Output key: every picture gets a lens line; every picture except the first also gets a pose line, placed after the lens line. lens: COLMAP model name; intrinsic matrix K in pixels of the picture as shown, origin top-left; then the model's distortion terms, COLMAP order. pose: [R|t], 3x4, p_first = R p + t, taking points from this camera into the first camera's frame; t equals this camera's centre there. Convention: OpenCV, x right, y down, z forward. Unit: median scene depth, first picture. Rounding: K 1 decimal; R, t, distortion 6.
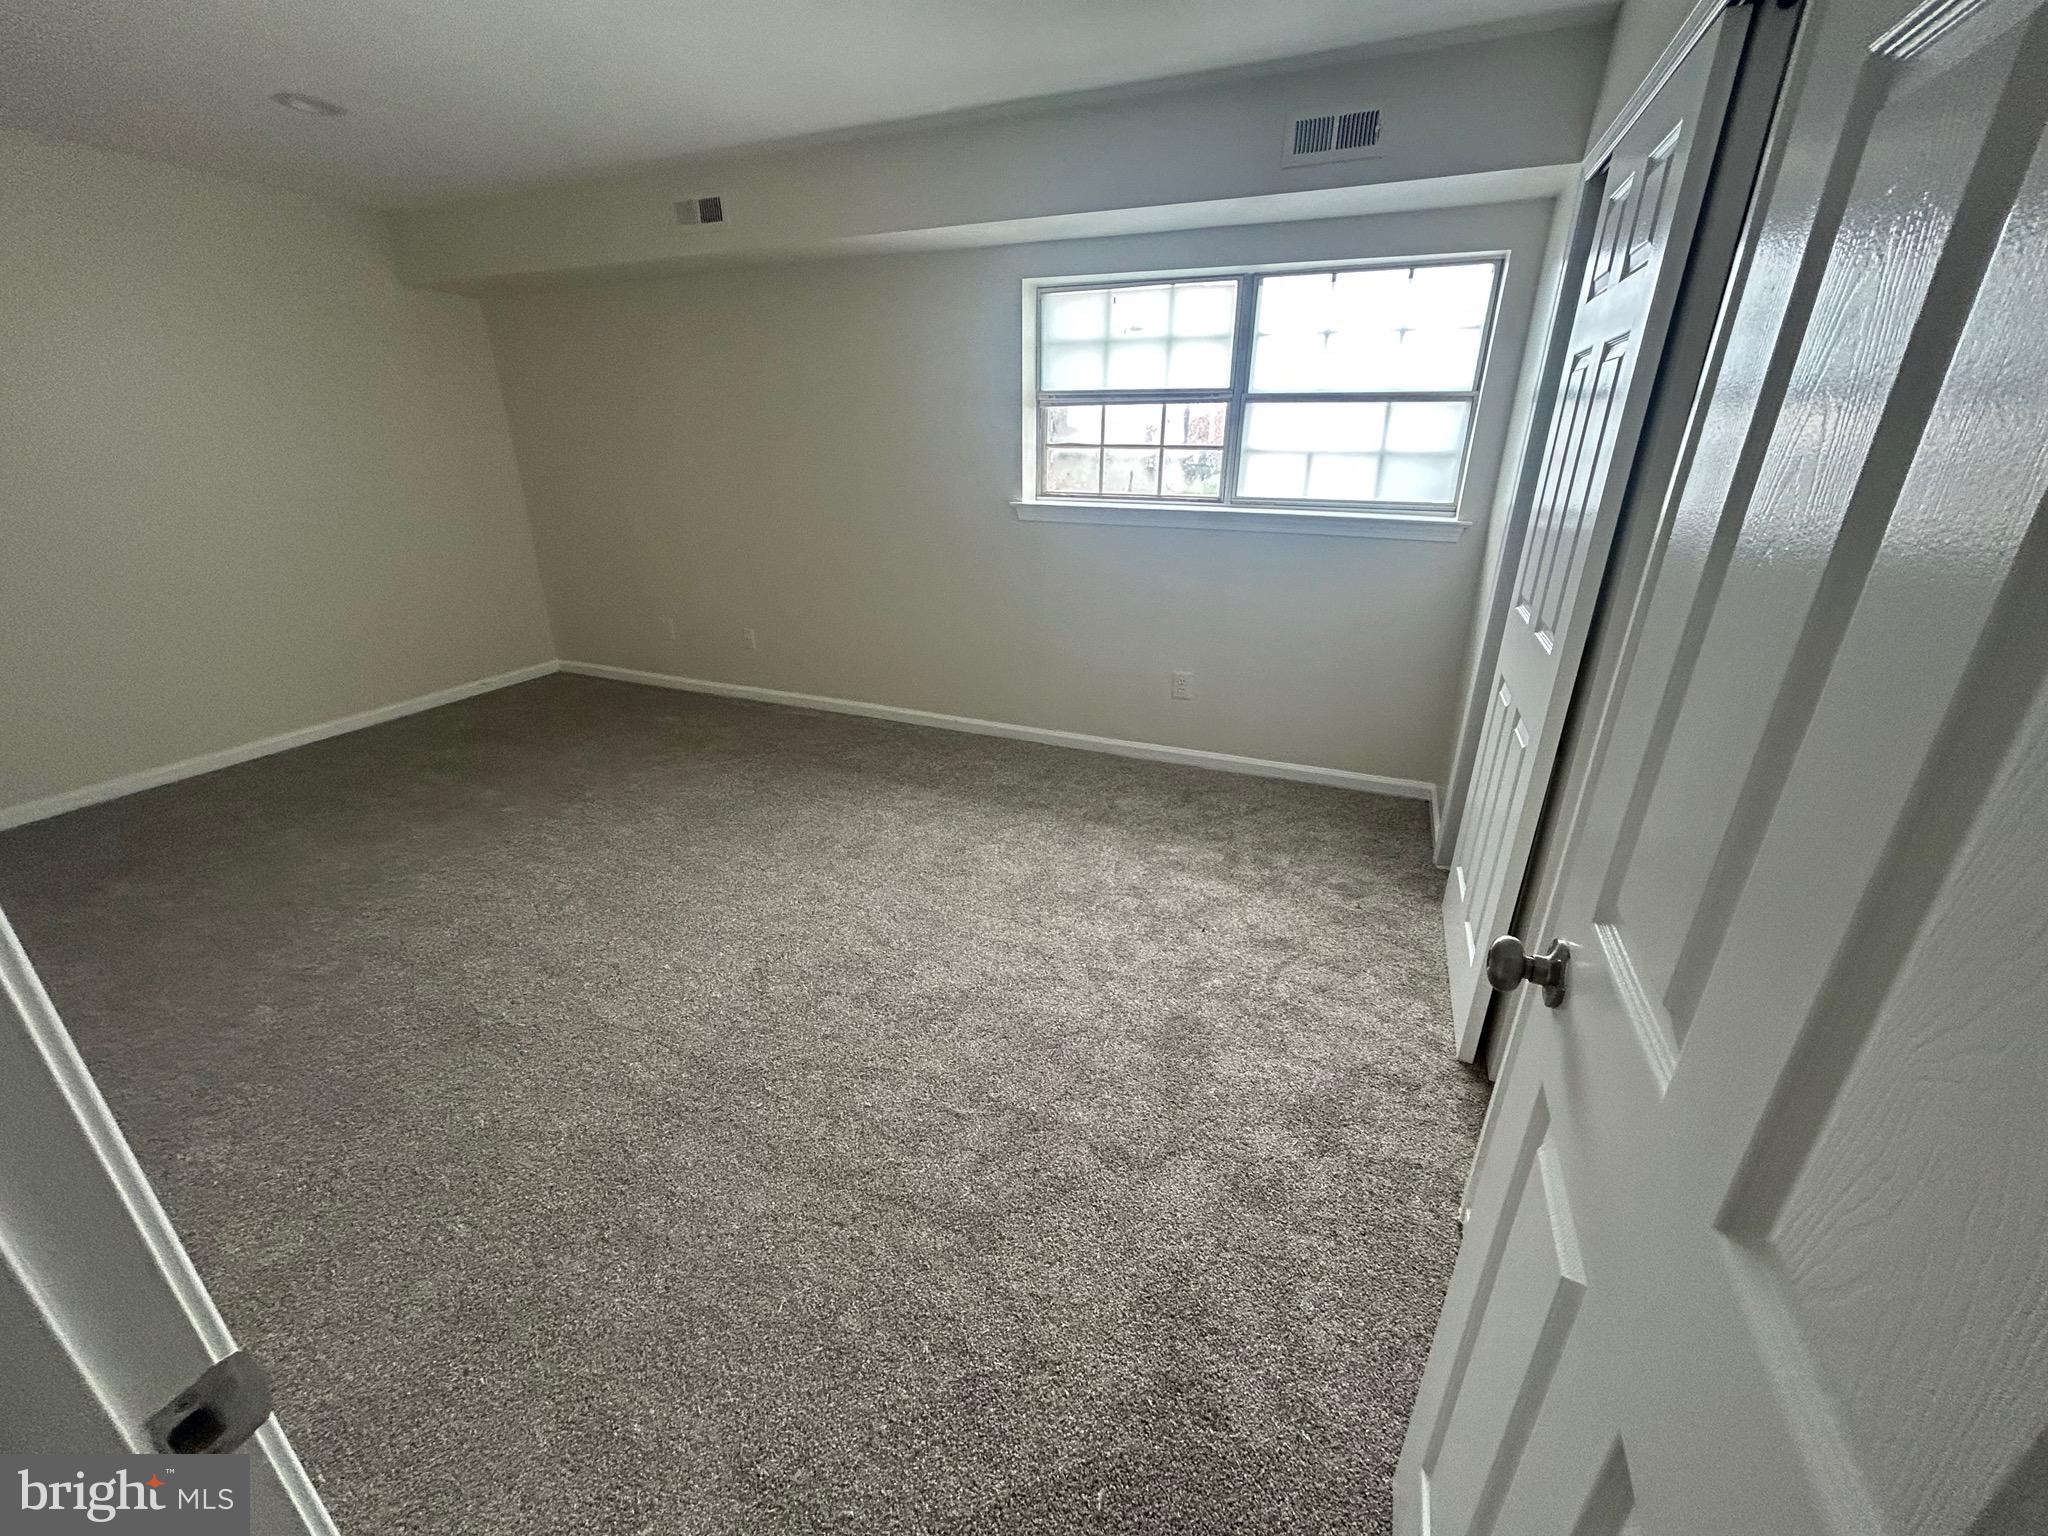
lens RADIAL K [[832.2, 0, 1024.0], [0, 832.2, 768.0], [0, 0, 1]] dist [-0.001401, -0.000027]
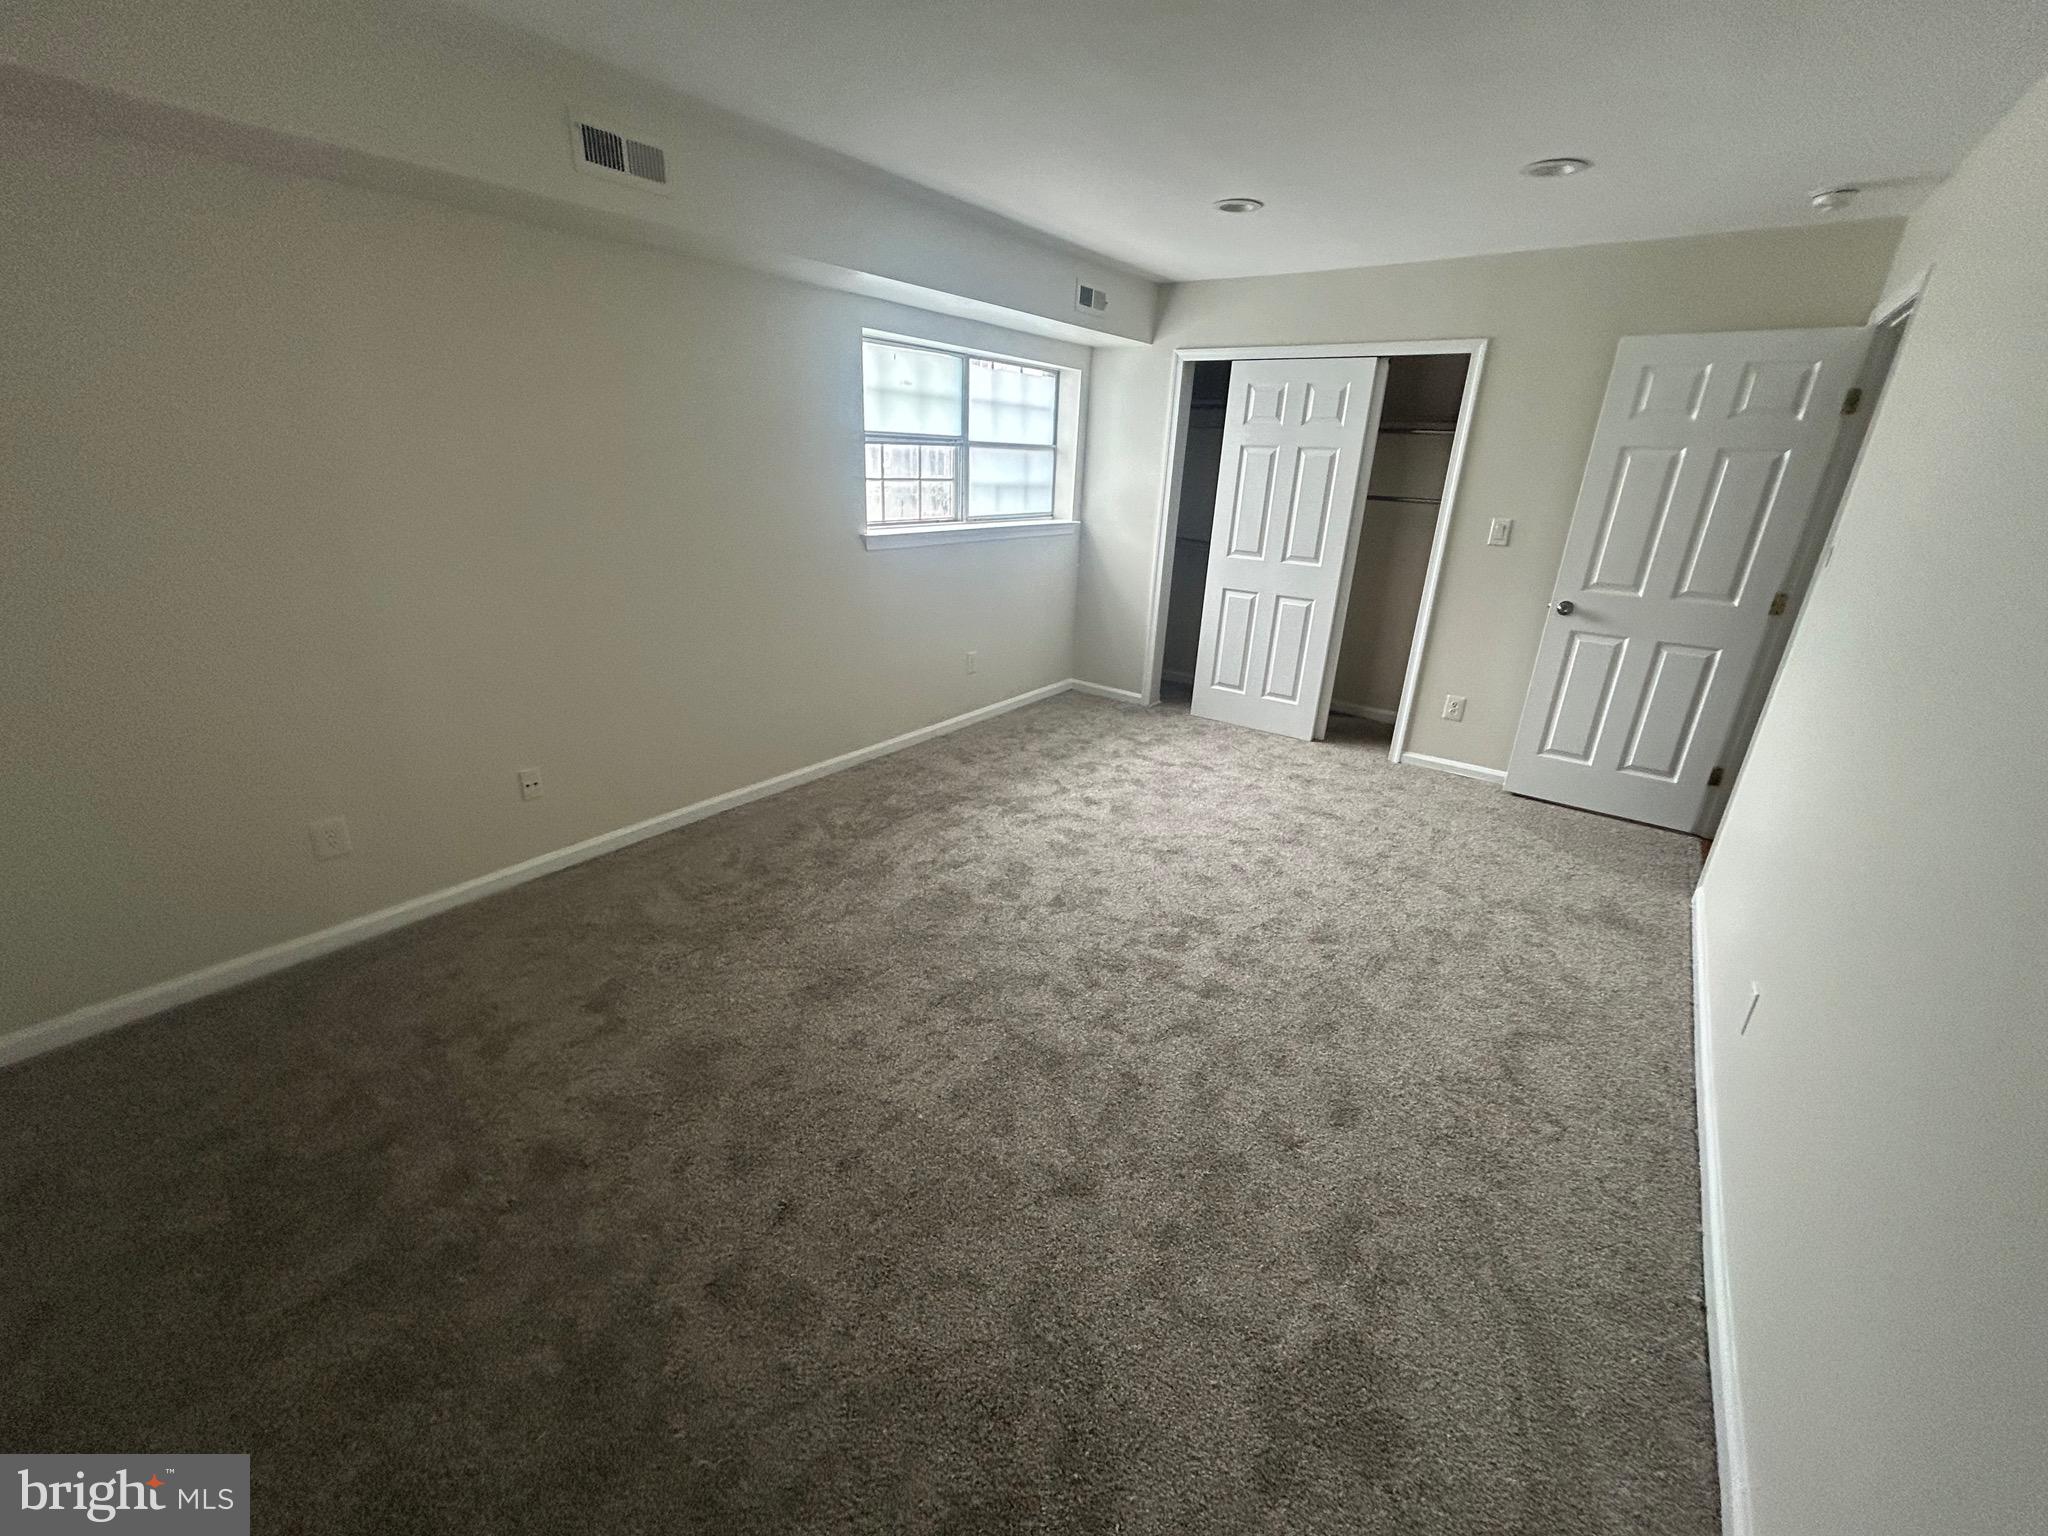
lens RADIAL K [[832.2, 0, 1024.0], [0, 832.2, 768.0], [0, 0, 1]] dist [-0.001401, -0.000027]
pose [[0.223159, -0.336749, 0.914768, -1.131321], [0.338105, 0.906915, 0.251377, -0.274321], [-0.914267, 0.253191, 0.316242, 0.617576]]
